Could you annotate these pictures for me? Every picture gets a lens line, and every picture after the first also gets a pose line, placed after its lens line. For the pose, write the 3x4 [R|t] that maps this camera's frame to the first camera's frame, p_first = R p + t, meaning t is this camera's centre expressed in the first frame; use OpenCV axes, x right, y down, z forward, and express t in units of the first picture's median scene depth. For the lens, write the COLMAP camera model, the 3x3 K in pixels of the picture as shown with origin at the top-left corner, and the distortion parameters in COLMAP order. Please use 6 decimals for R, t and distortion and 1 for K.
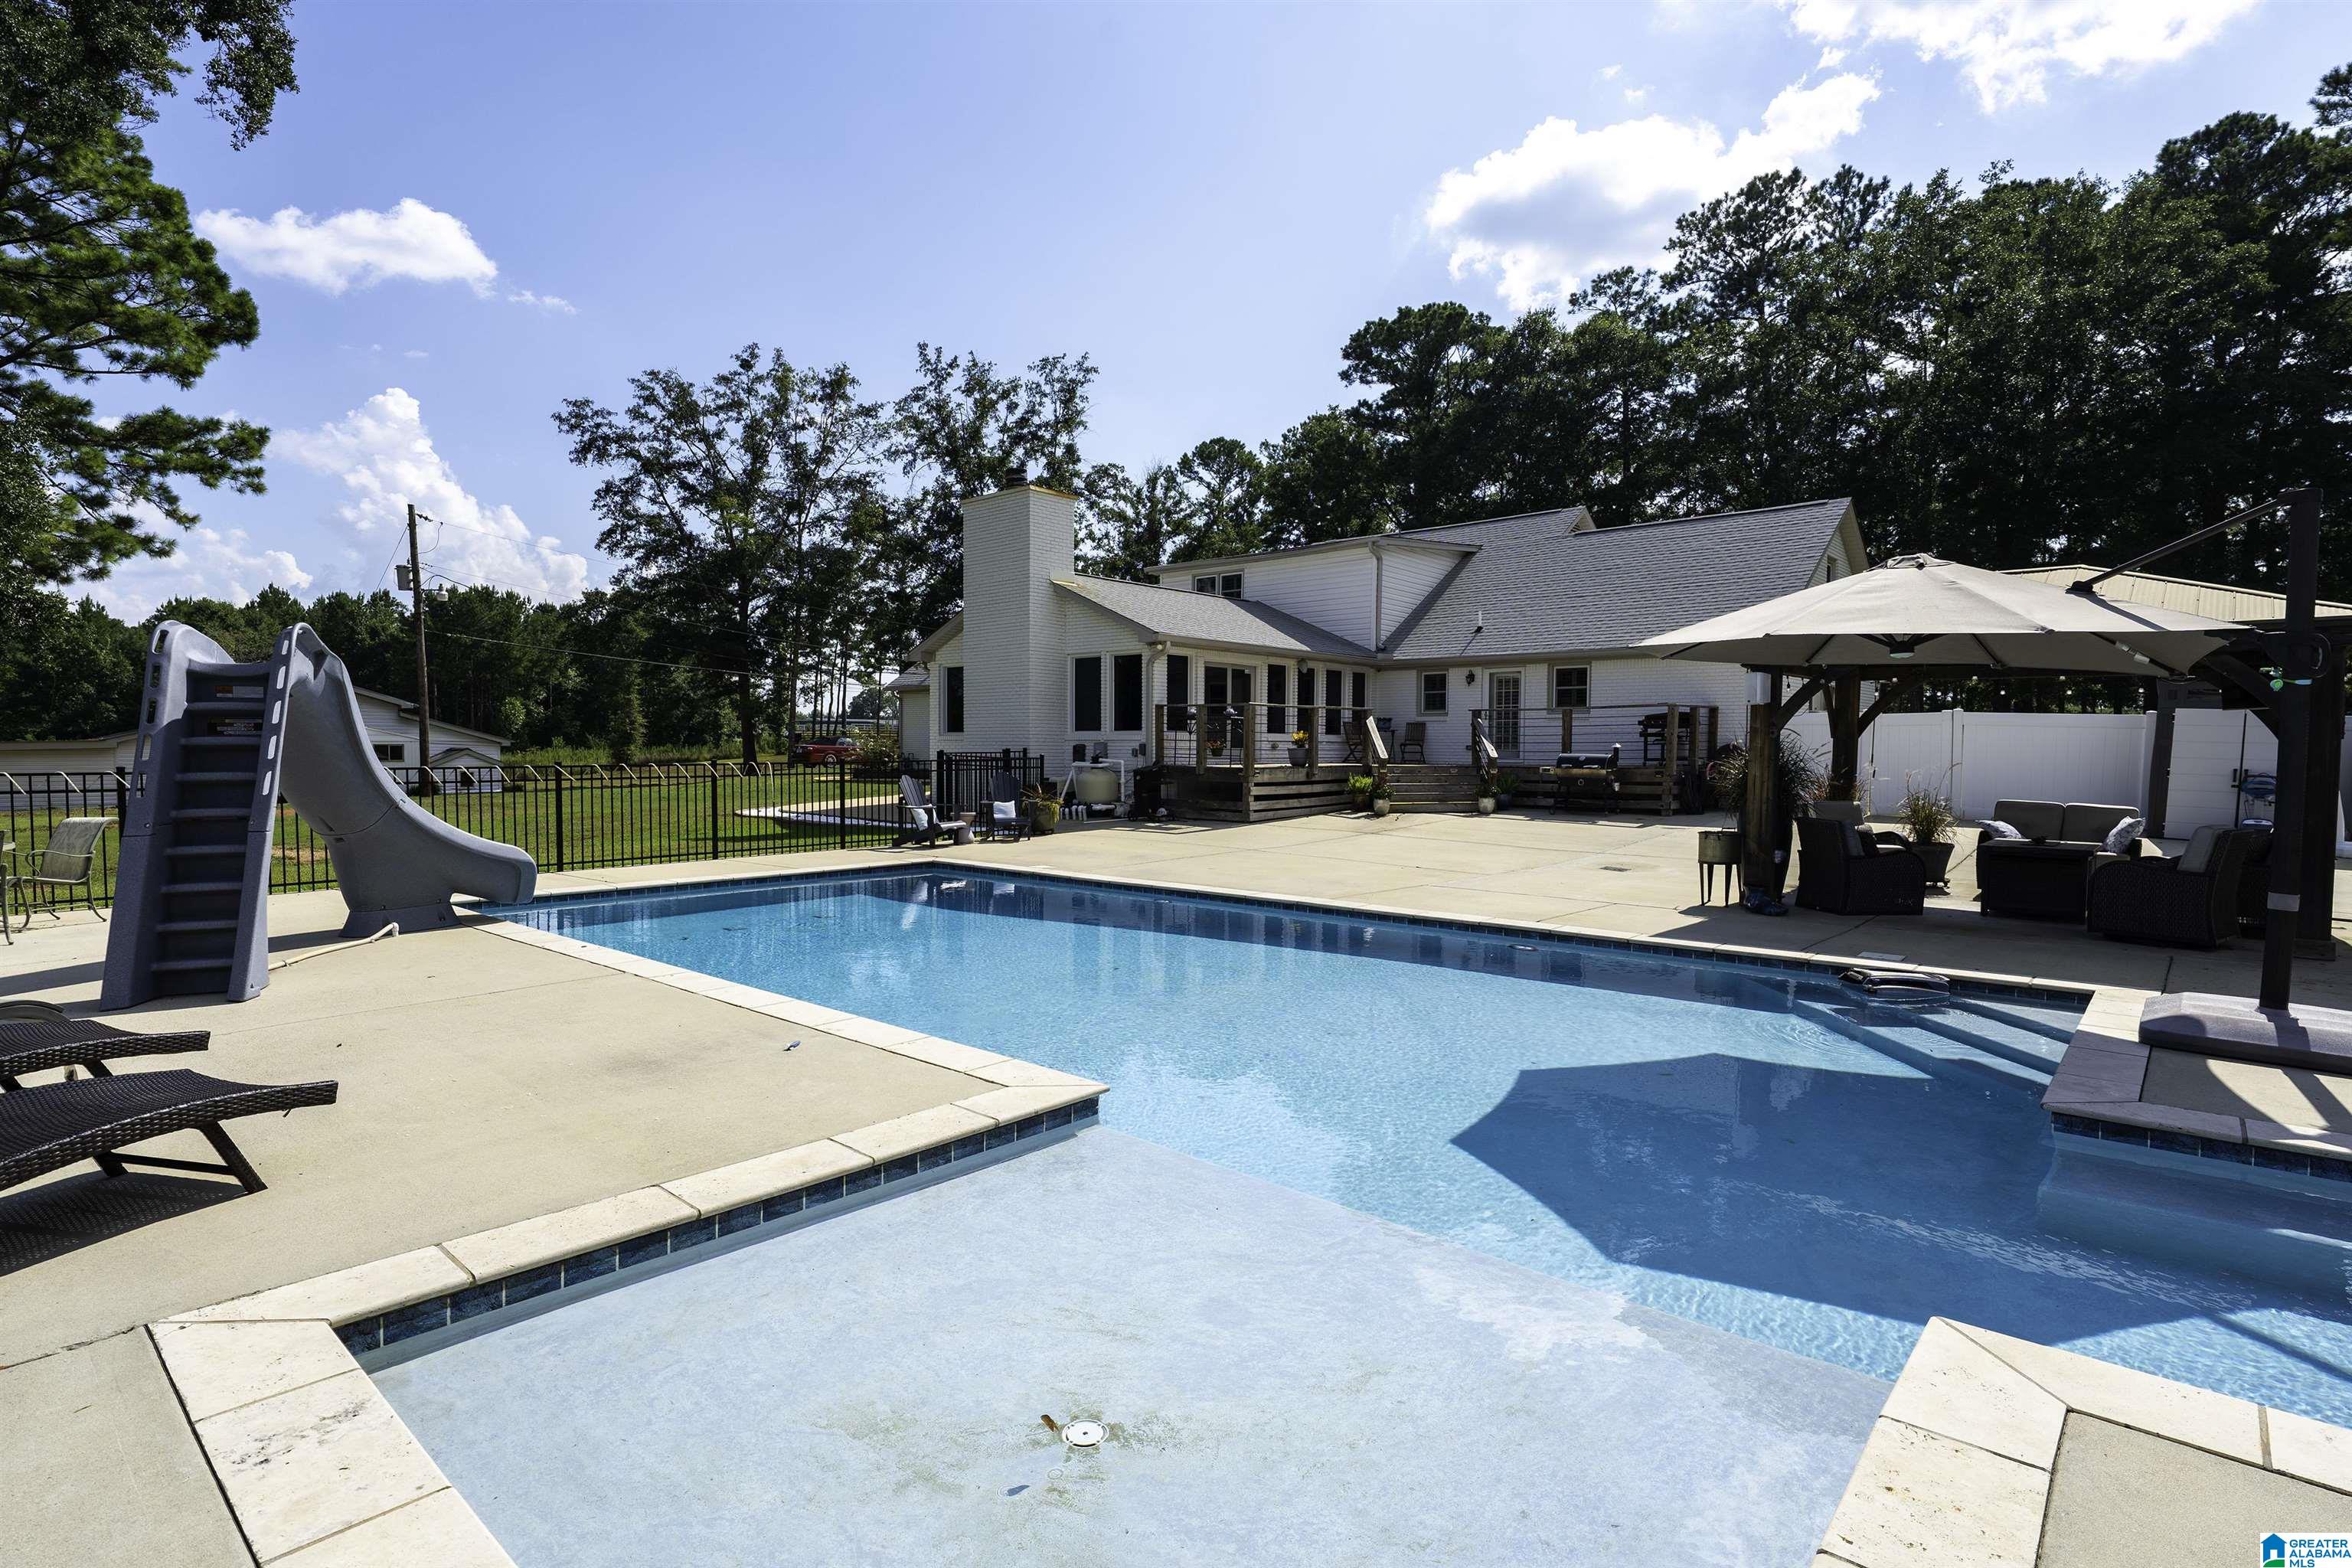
lens RADIAL K [[1156.8, 0, 1176.0], [0, 1156.8, 784.0], [0, 0, 1]] dist [-0.000842, -0.000039]
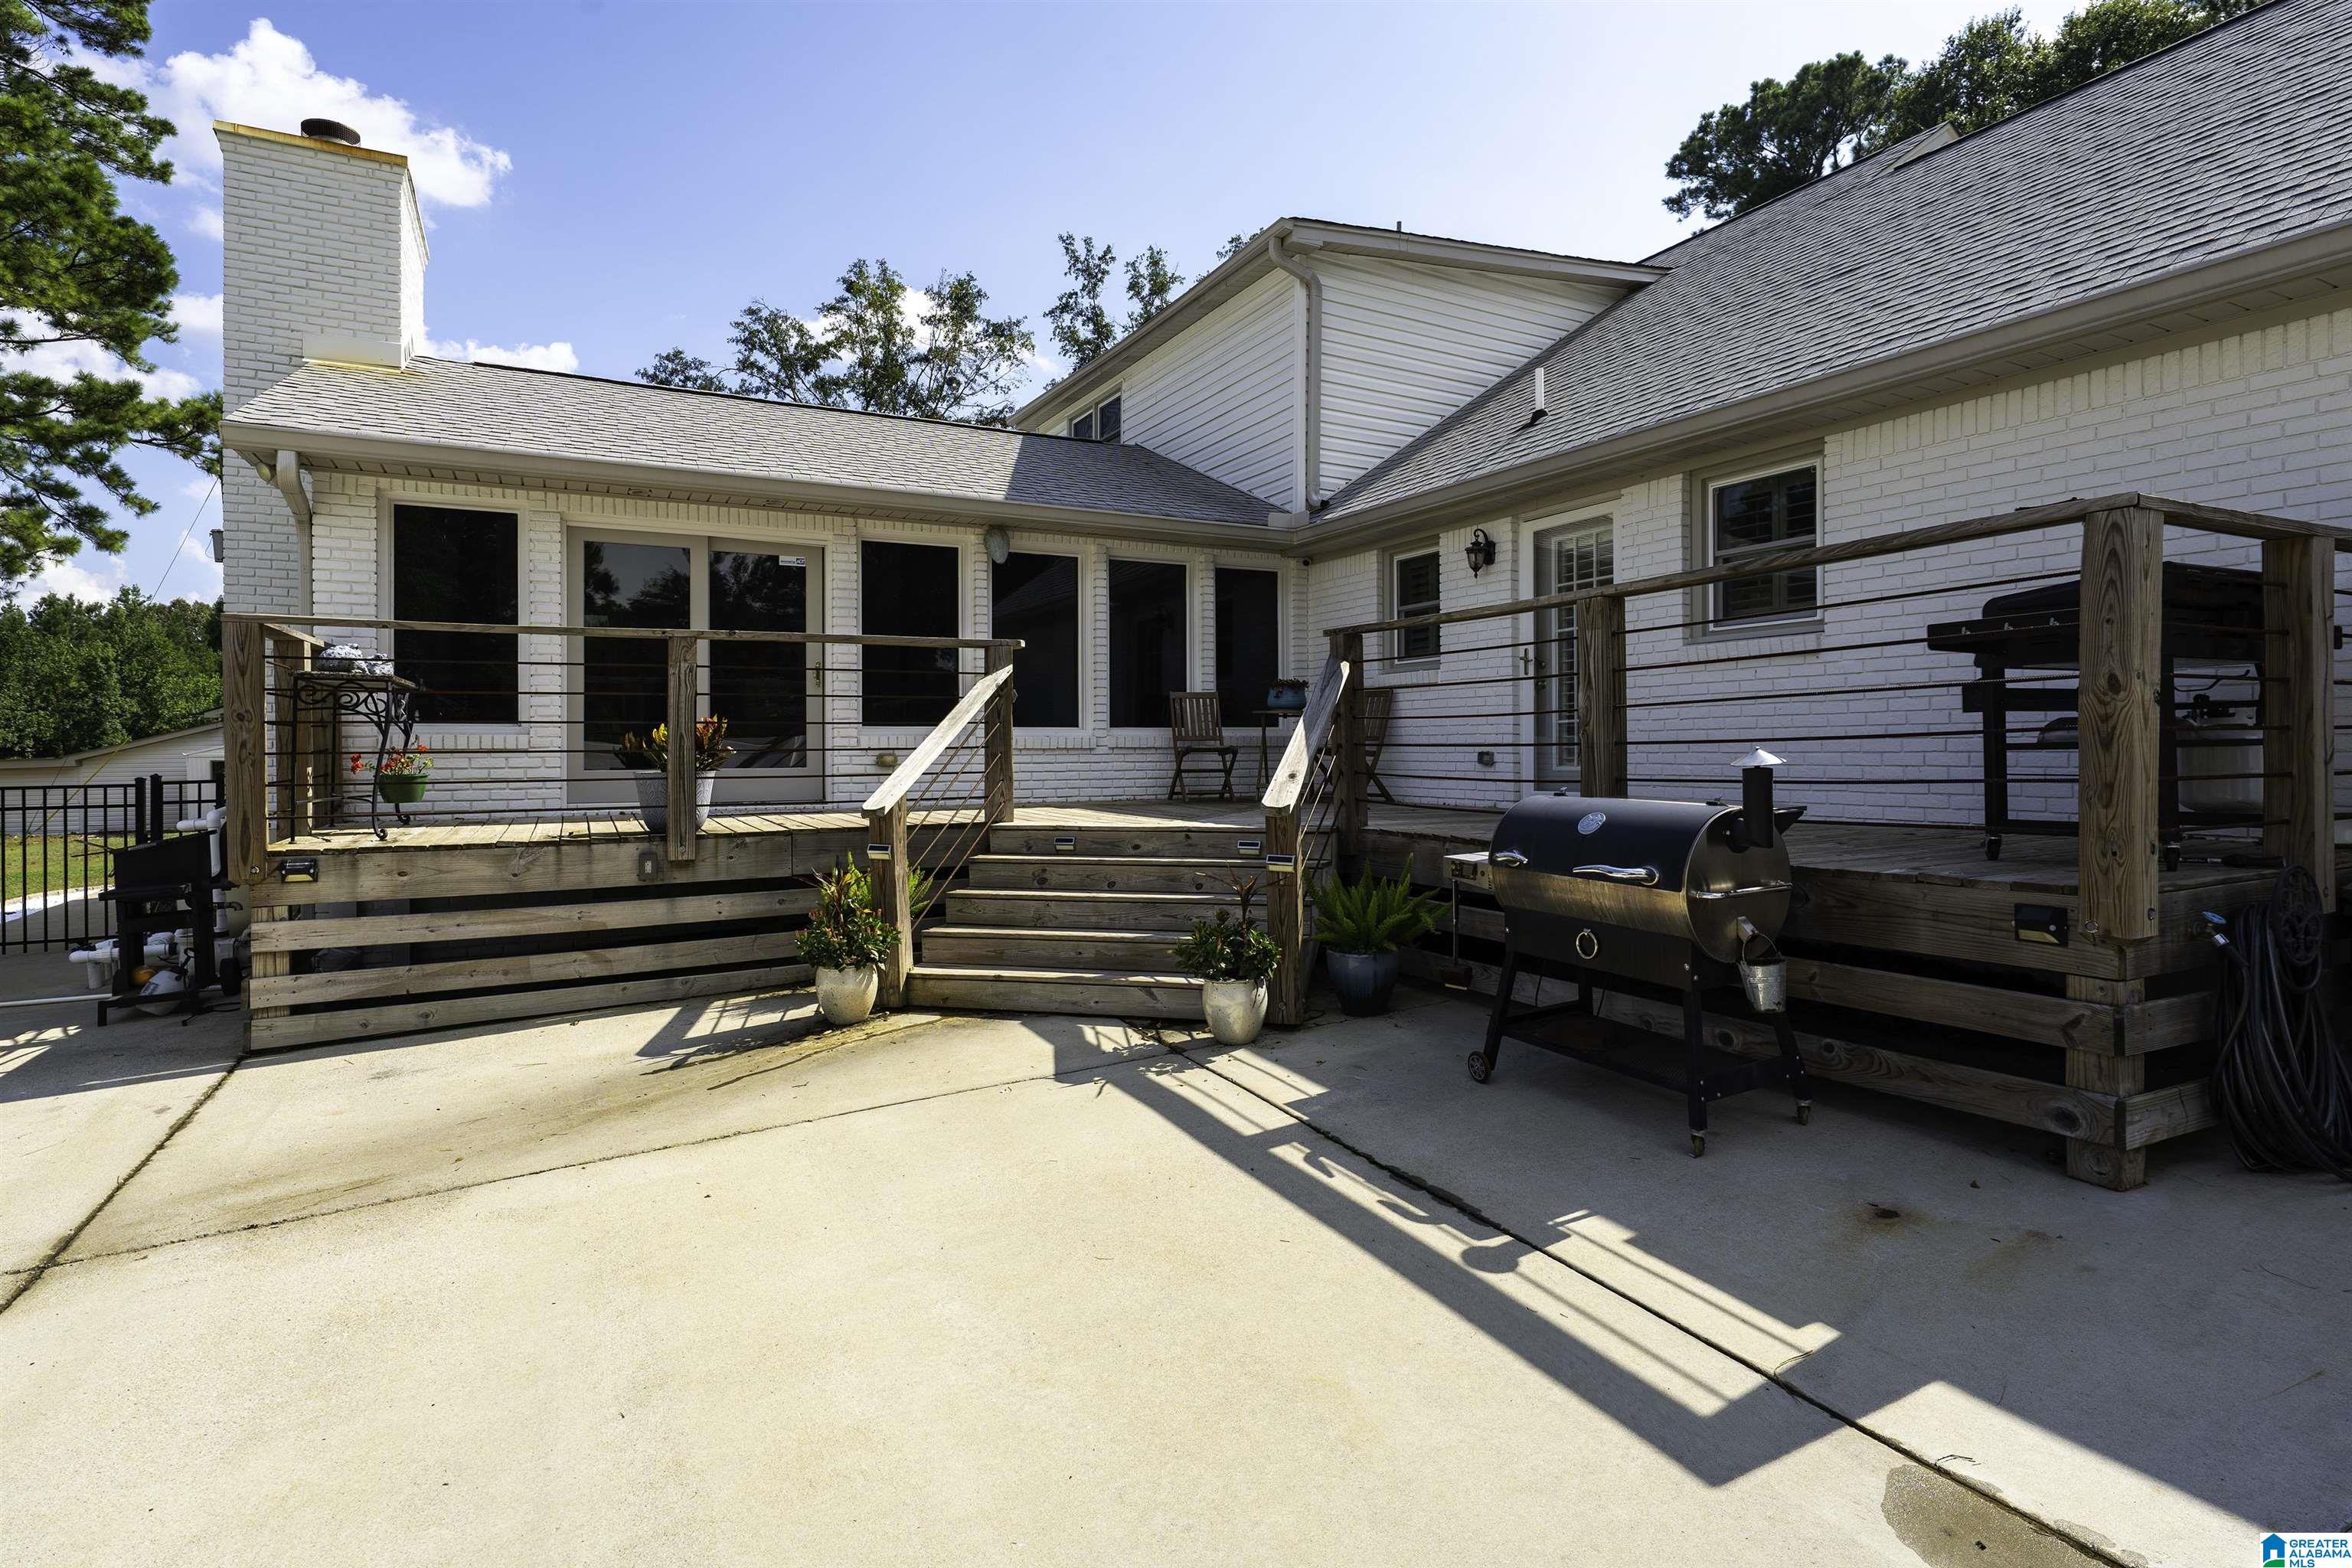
lens RADIAL K [[1196.8, 0, 1176.1], [0, 1196.8, 745.3], [0, 0, 1]] dist [-0.000364, -0.001218]
pose [[0.938723, -0.012487, -0.344446, 0.192424], [0.001732, 0.999502, -0.031514, -0.015922], [0.344668, 0.028987, 0.938277, 0.423480]]
